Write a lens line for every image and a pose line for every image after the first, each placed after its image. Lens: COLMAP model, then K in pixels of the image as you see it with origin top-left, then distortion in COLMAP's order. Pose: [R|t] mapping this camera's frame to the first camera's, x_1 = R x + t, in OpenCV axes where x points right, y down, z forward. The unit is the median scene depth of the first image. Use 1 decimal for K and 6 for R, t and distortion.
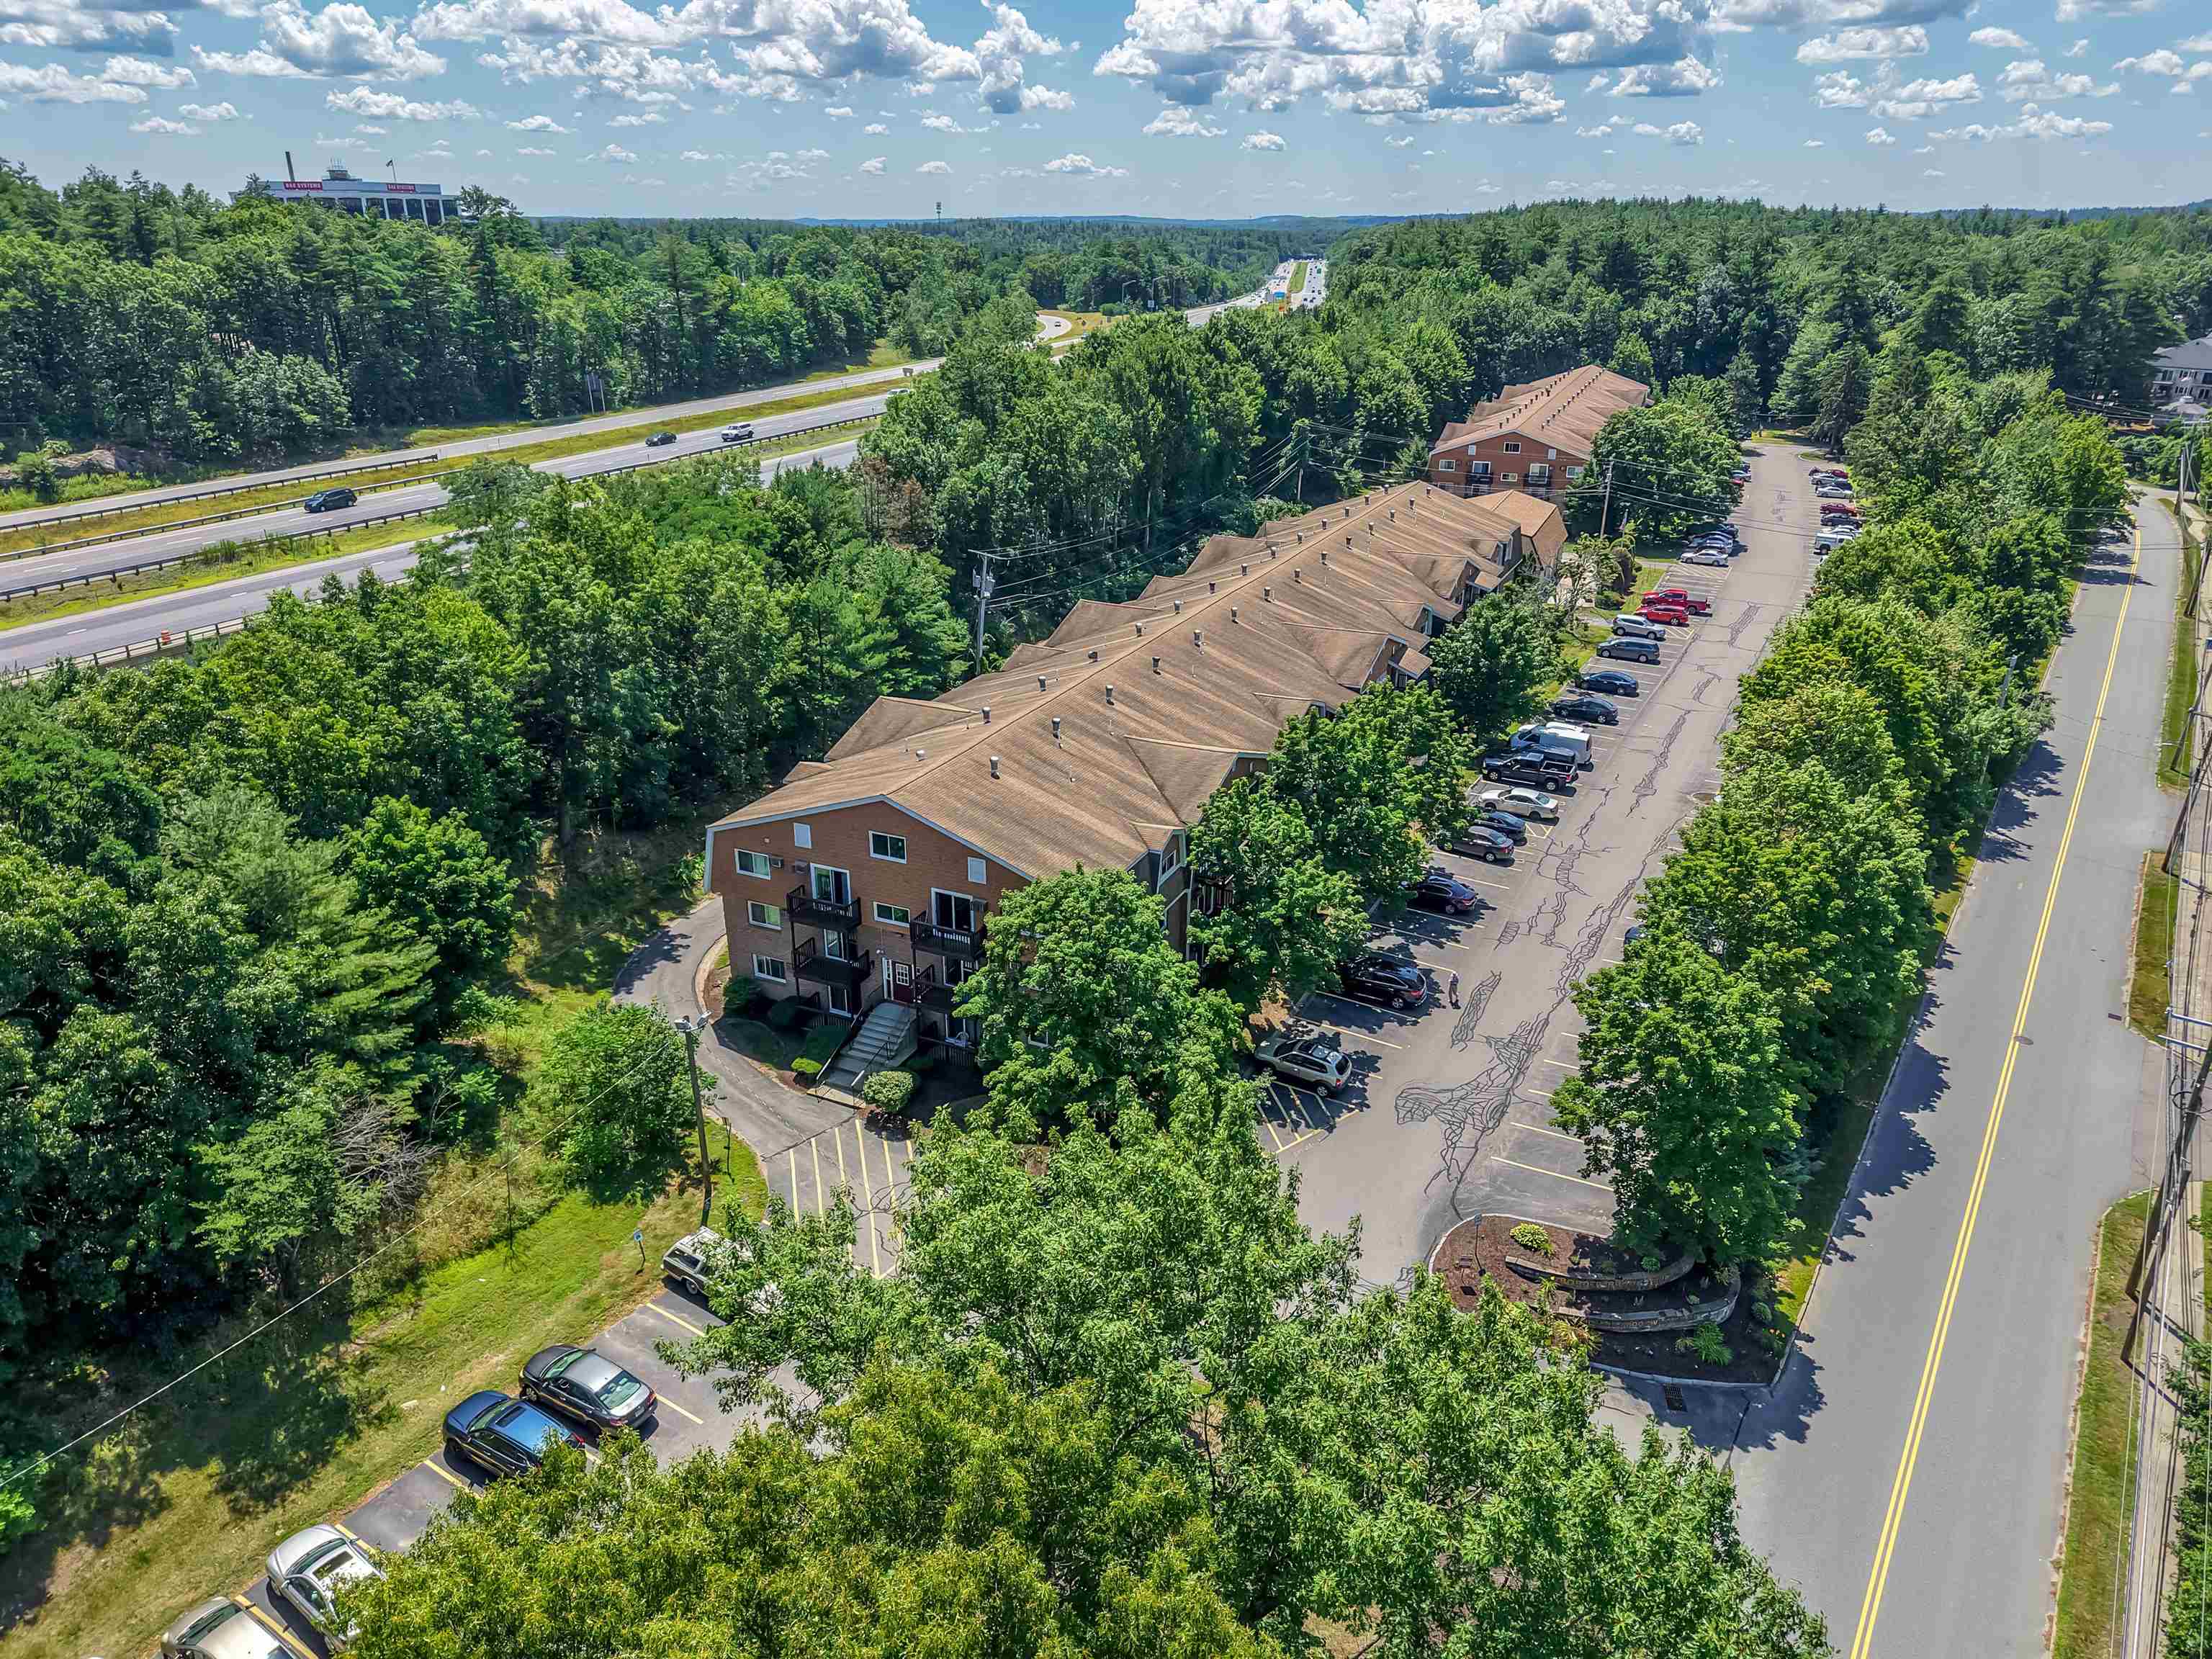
lens RADIAL K [[1472.8, 0, 1100.2], [0, 1472.8, 835.6], [0, 0, 1]] dist [0.043919, -0.028357]
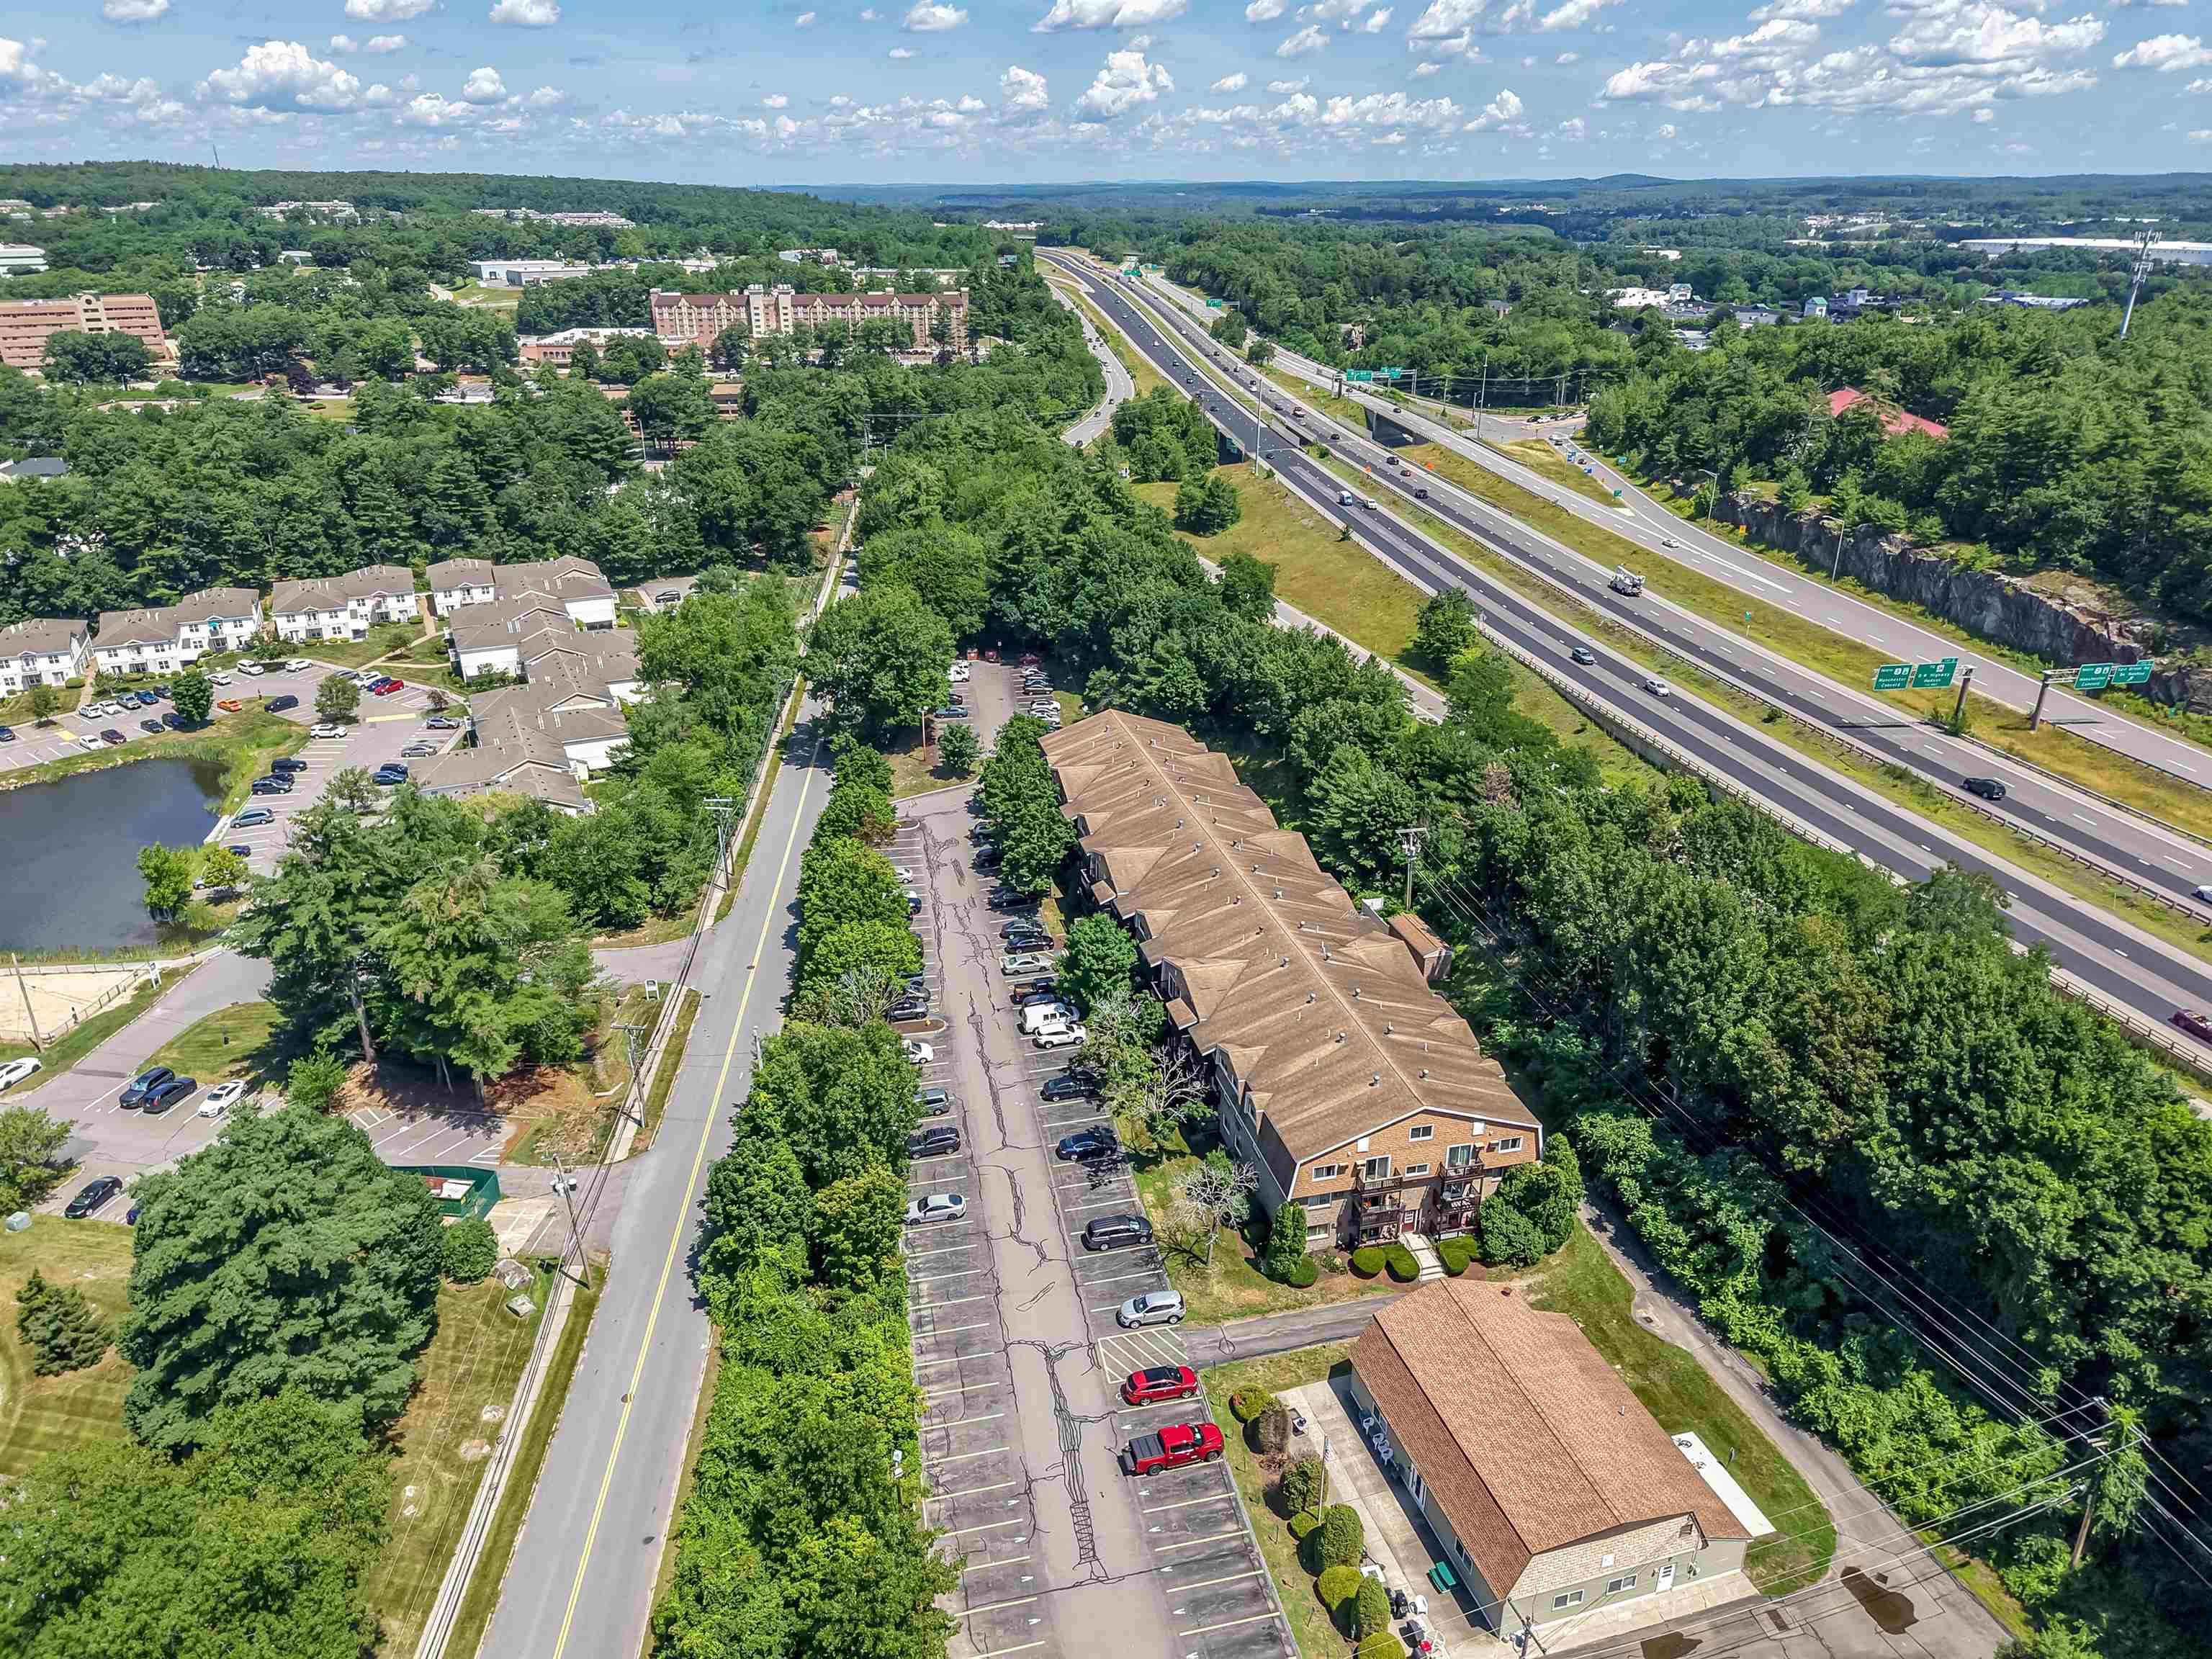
lens RADIAL K [[1472.8, 0, 1100.2], [0, 1472.8, 835.6], [0, 0, 1]] dist [0.043919, -0.028357]
pose [[-0.774869, 0.256638, -0.577680, 1.354021], [-0.245026, 0.720482, 0.648743, -1.442584], [0.582701, 0.644238, -0.495397, 2.138552]]
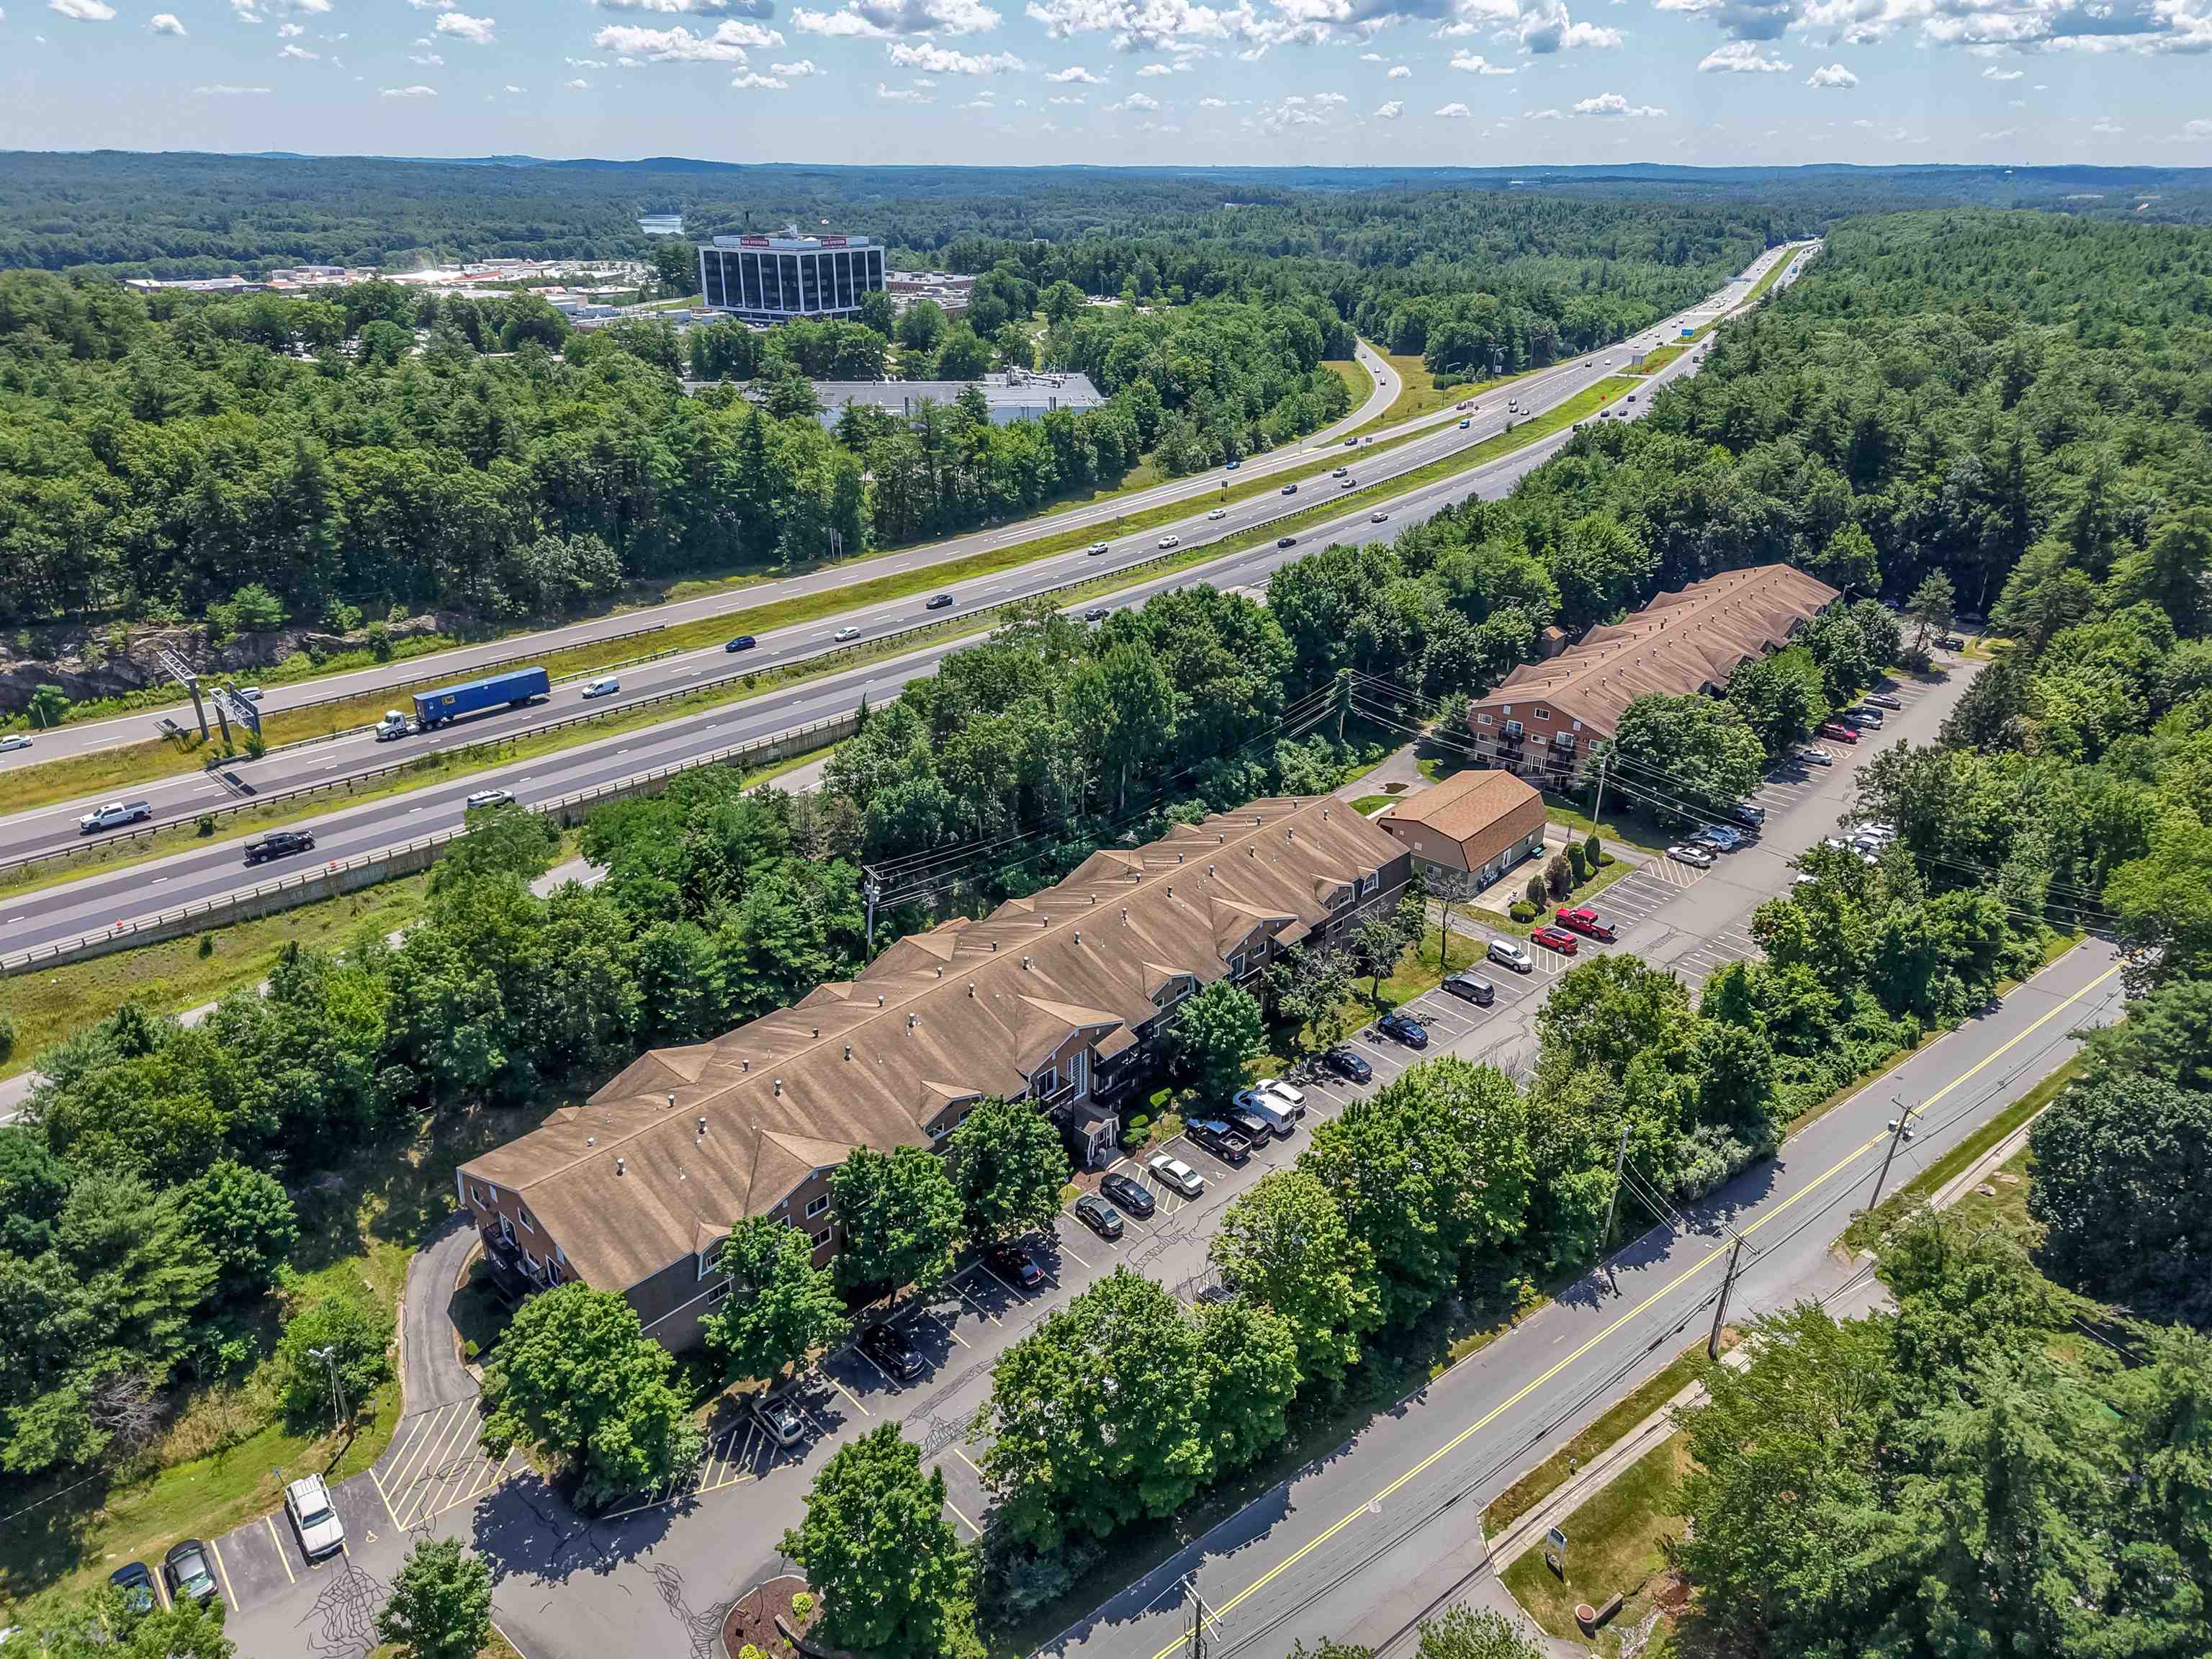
lens RADIAL K [[1472.8, 0, 1100.2], [0, 1472.8, 835.6], [0, 0, 1]] dist [0.043919, -0.028357]
pose [[0.952284, 0.130152, -0.276071, 0.643944], [-0.121338, 0.991409, 0.048850, -0.434609], [0.280057, -0.013021, 0.959895, -0.239037]]
